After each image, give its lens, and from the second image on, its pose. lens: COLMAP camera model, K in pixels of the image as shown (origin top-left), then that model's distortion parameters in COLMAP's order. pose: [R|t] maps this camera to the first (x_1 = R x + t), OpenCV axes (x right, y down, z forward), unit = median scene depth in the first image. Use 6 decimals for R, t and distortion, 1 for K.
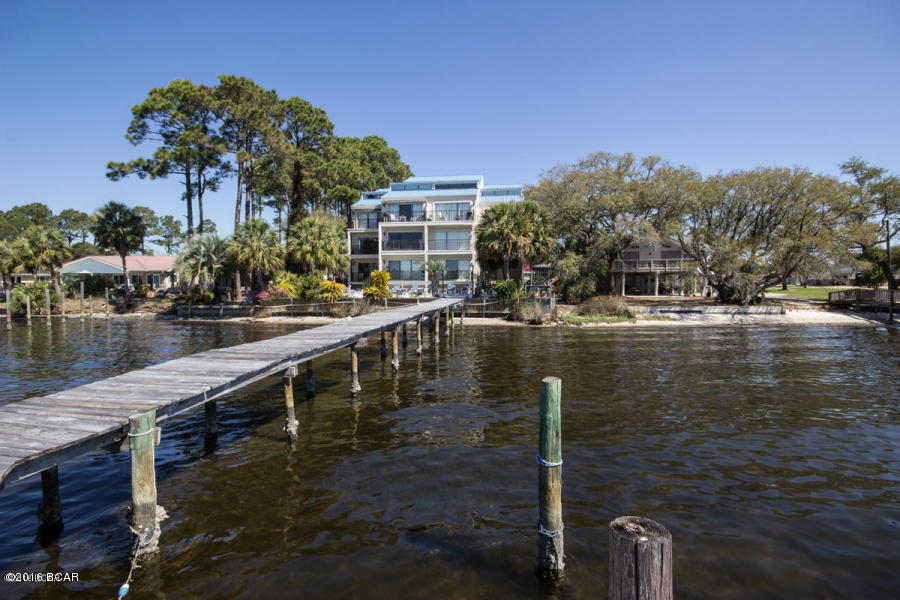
lens RADIAL K [[431.1, 0, 449.3], [0, 431.1, 298.8], [0, 0, 1]] dist [0.001708, -0.004037]
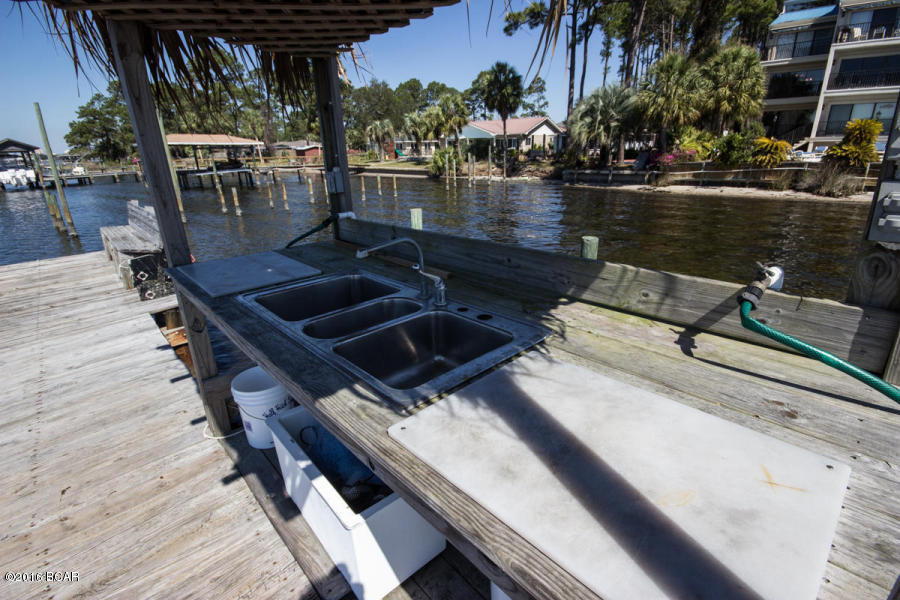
lens RADIAL K [[431.1, 0, 451.8], [0, 431.1, 299.9], [0, 0, 1]] dist [0.001708, -0.004037]
pose [[0.781967, 0.191771, -0.593086, -0.182994], [-0.000977, 0.951872, 0.306494, -0.002671], [0.623319, -0.239089, 0.744520, 0.045794]]
